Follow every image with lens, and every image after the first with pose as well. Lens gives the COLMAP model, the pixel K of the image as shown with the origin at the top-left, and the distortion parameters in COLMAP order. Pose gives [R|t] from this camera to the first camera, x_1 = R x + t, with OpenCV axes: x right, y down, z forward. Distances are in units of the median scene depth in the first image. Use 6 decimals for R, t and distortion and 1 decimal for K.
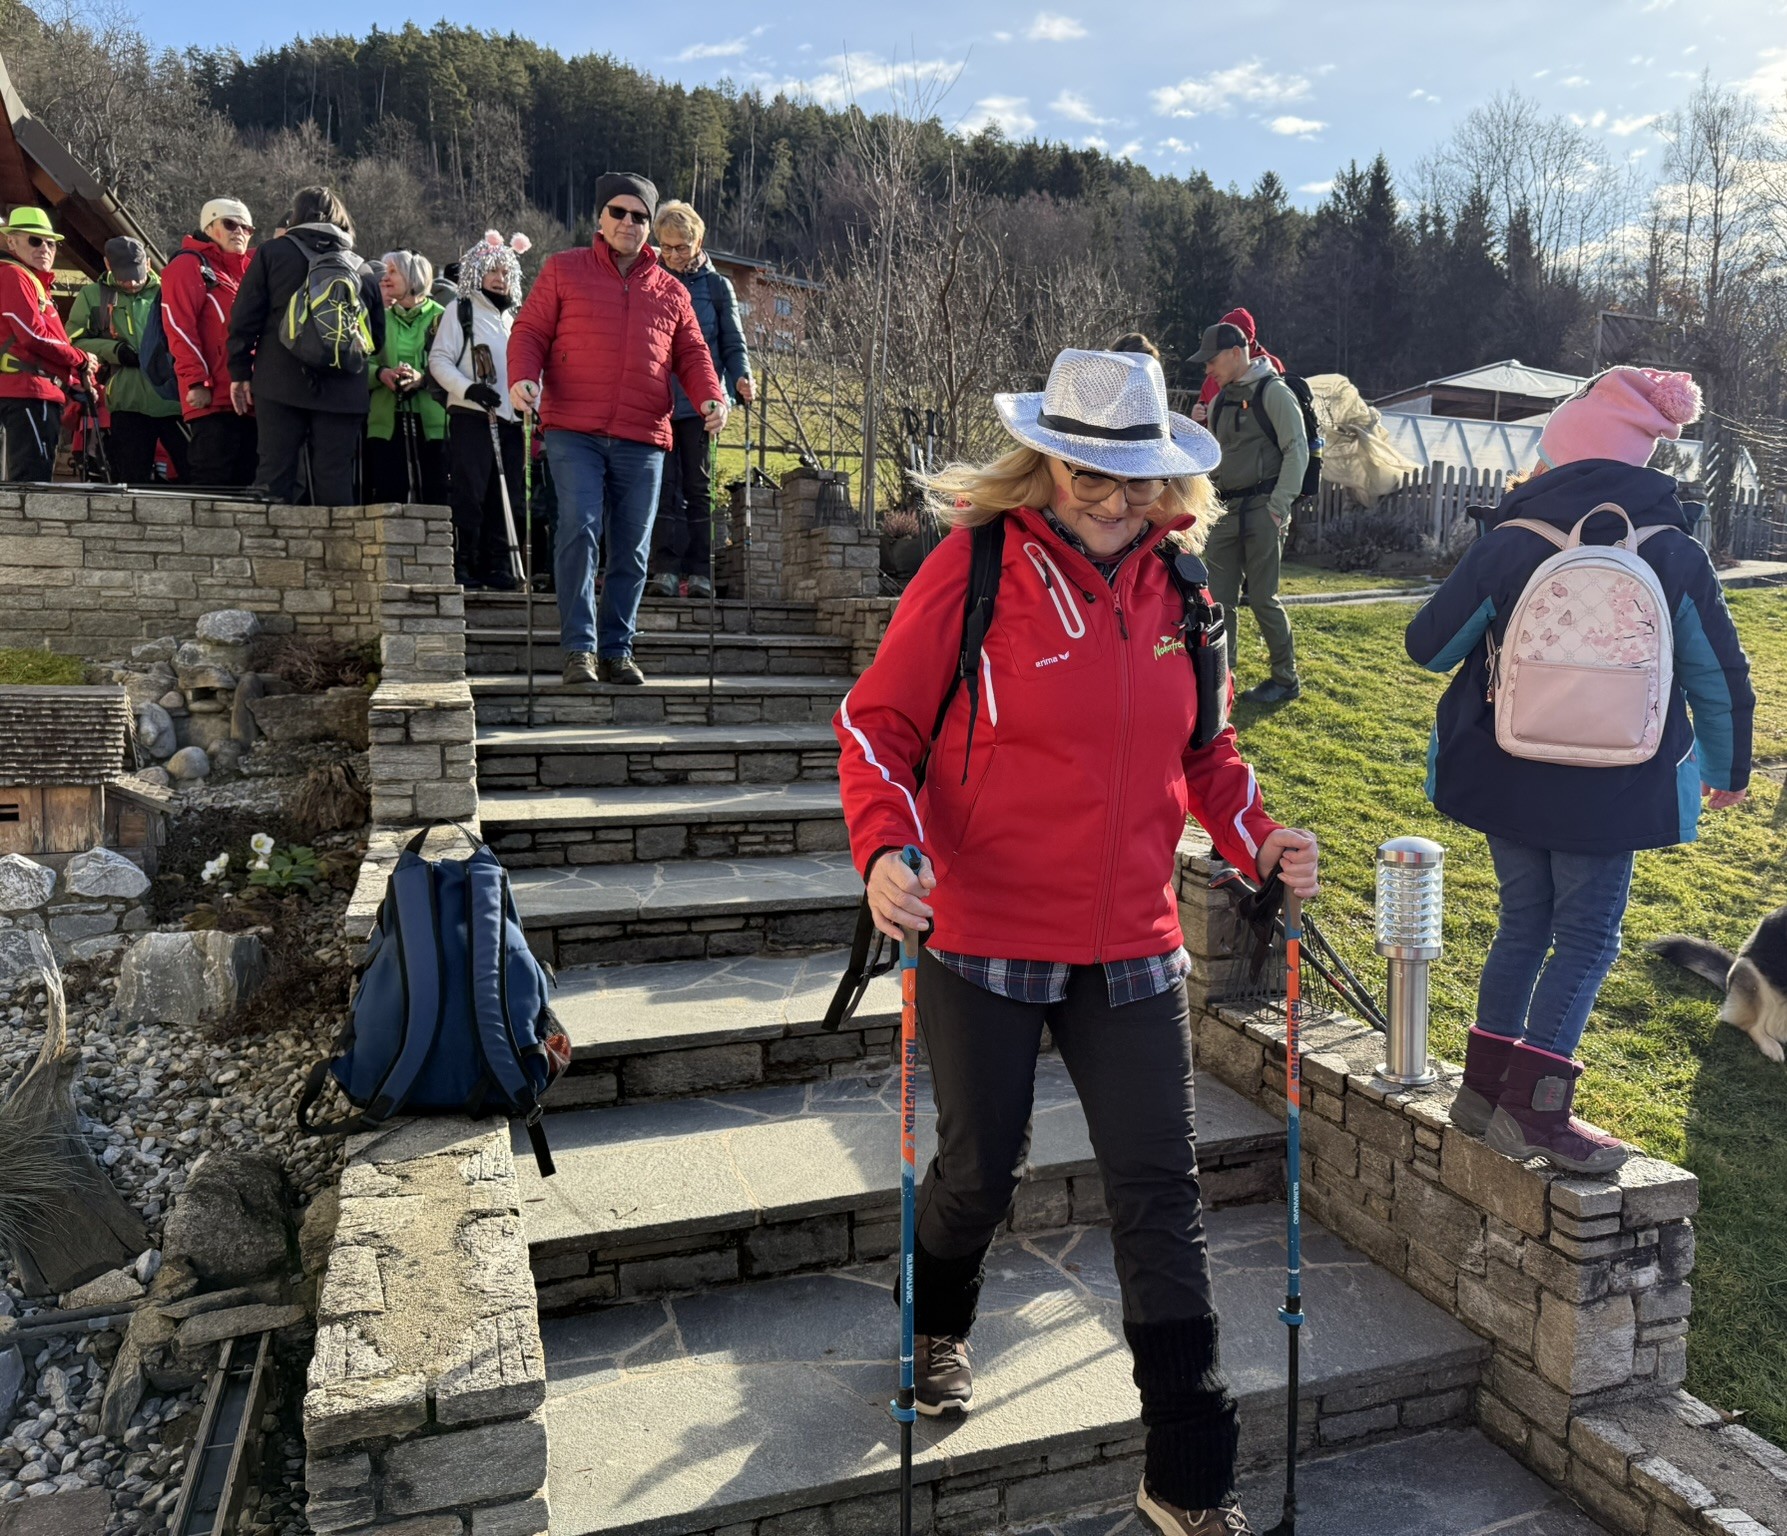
lens RADIAL K [[1421.7, 0, 1035.4], [0, 1421.7, 773.0], [0, 0, 1]] dist [0.064711, -0.097298]
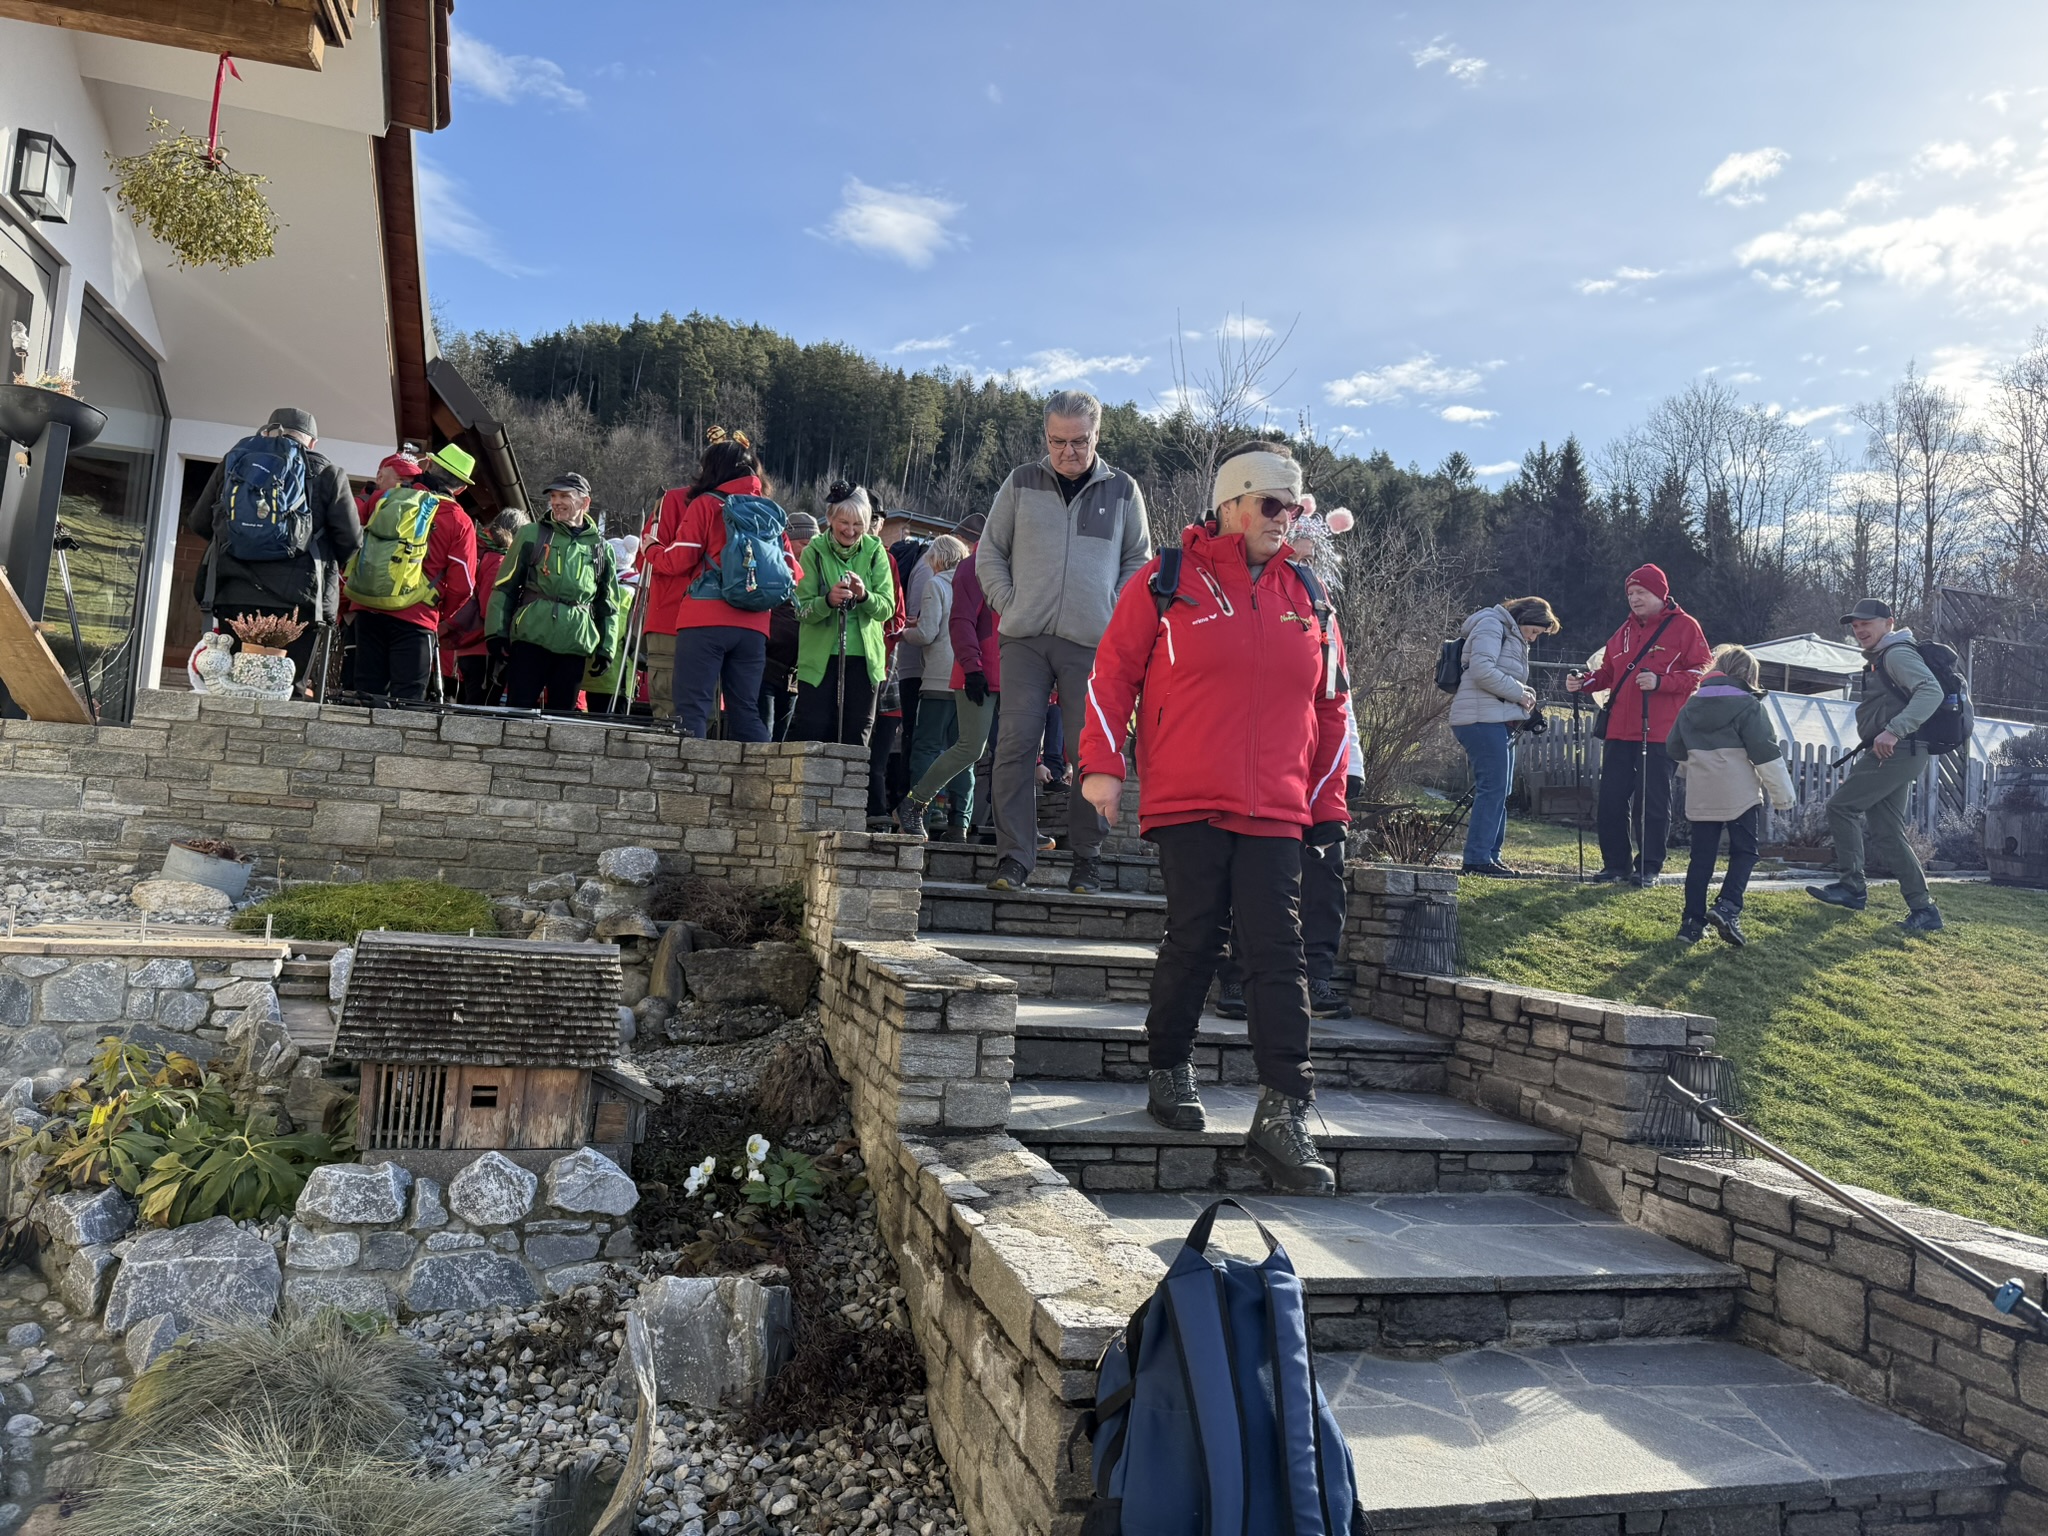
lens RADIAL K [[1426.4, 0, 1041.1], [0, 1426.4, 771.8], [0, 0, 1]] dist [0.032045, -0.035384]
pose [[0.992227, 0.042538, -0.116942, -0.282619], [-0.062123, 0.983604, -0.169305, -0.032526], [0.107822, 0.175254, 0.978601, 0.179734]]
